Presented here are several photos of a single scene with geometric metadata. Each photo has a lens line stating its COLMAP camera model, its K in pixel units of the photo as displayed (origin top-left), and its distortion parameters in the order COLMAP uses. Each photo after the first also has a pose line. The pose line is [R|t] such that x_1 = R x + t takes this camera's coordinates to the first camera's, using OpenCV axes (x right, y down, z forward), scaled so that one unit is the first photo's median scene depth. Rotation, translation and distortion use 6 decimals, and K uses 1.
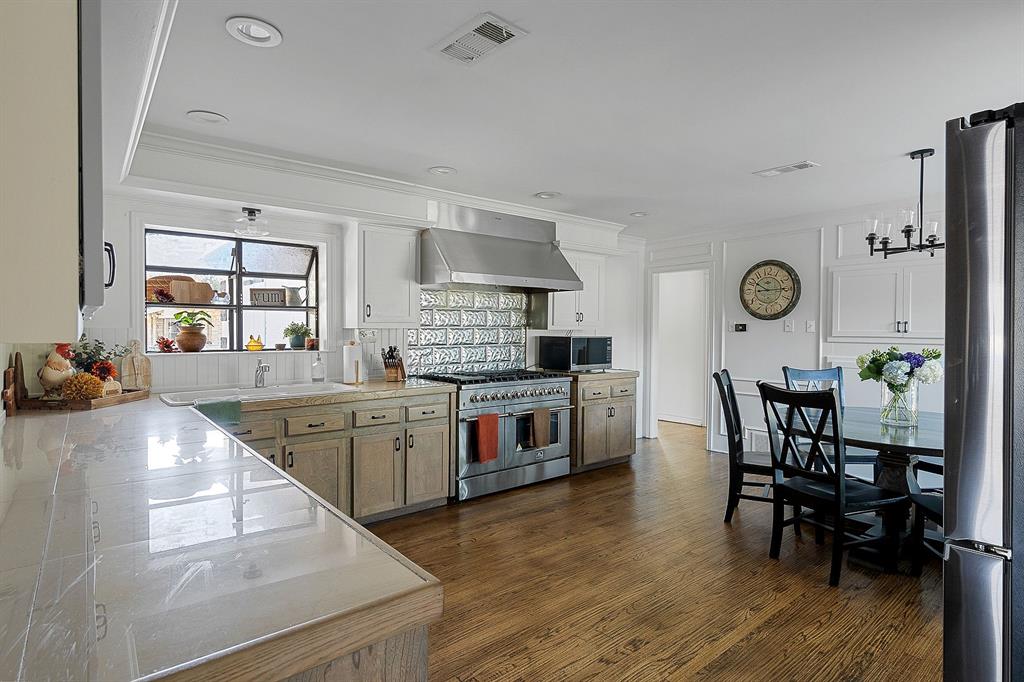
lens RADIAL K [[528.2, 0, 512.0], [0, 528.2, 341.0], [0, 0, 1]] dist [-0.000936, 0.000044]
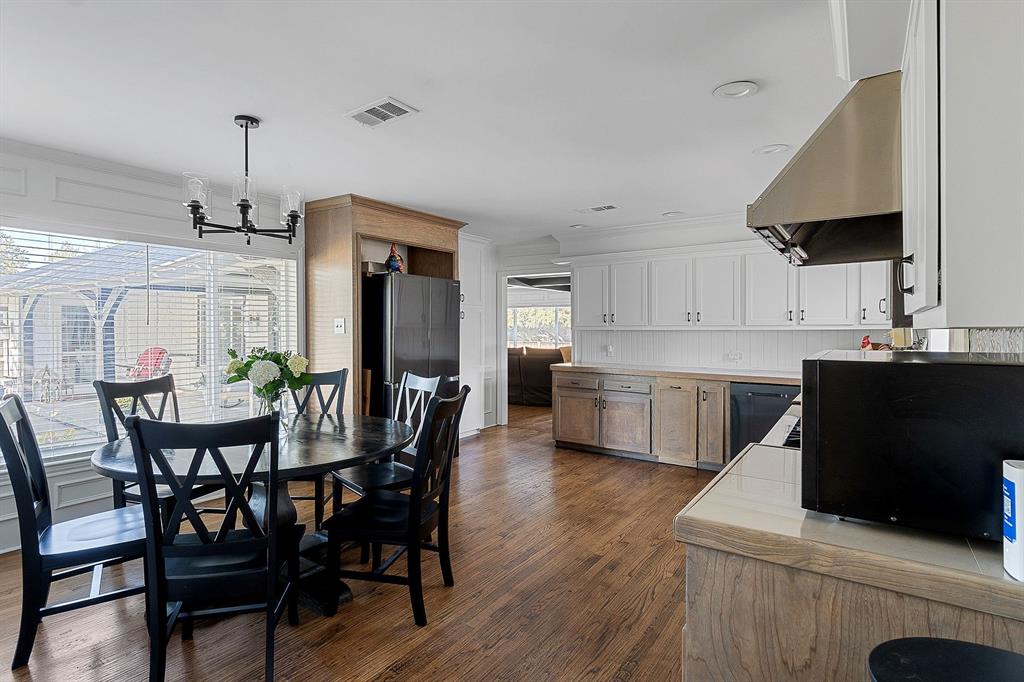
lens RADIAL K [[528.0, 0, 511.0], [0, 528.0, 323.4], [0, 0, 1]] dist [0.000552, 0.000541]
pose [[-0.959043, -0.005112, -0.283214, 0.598533], [-0.007771, 0.999936, 0.008268, -0.041451], [0.283154, 0.010130, -0.959021, 1.928853]]
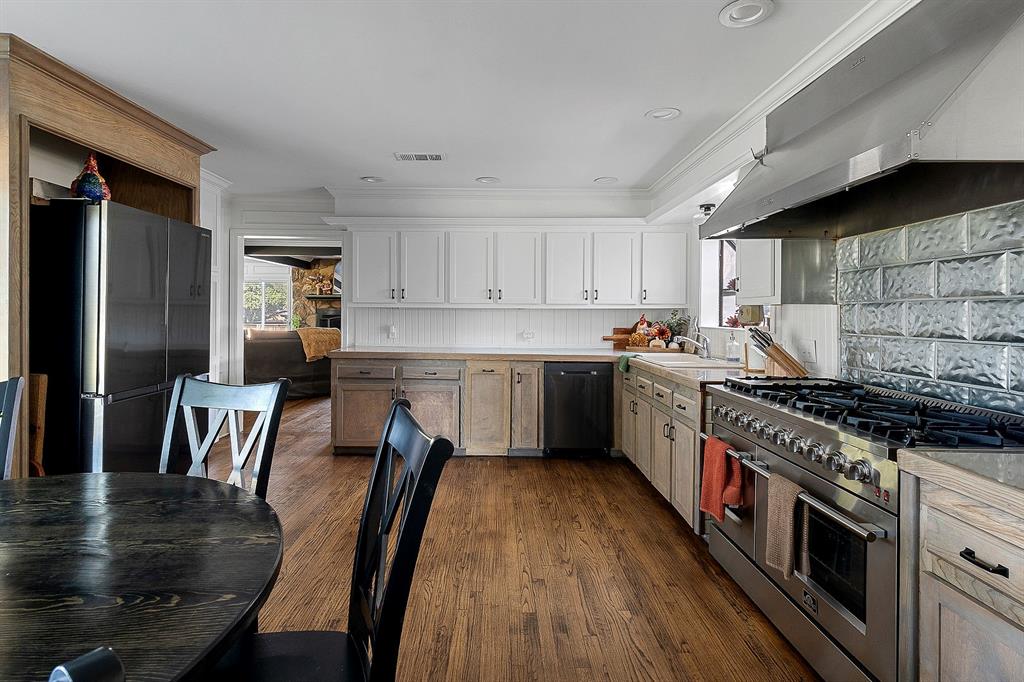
lens RADIAL K [[499.9, 0, 507.7], [0, 499.9, 307.9], [0, 0, 1]] dist [-0.001402, -0.001291]
pose [[-0.622766, -0.012283, -0.782312, 0.708729], [-0.023660, 0.999715, 0.003138, -0.017898], [0.782050, 0.020464, -0.622879, 1.447649]]
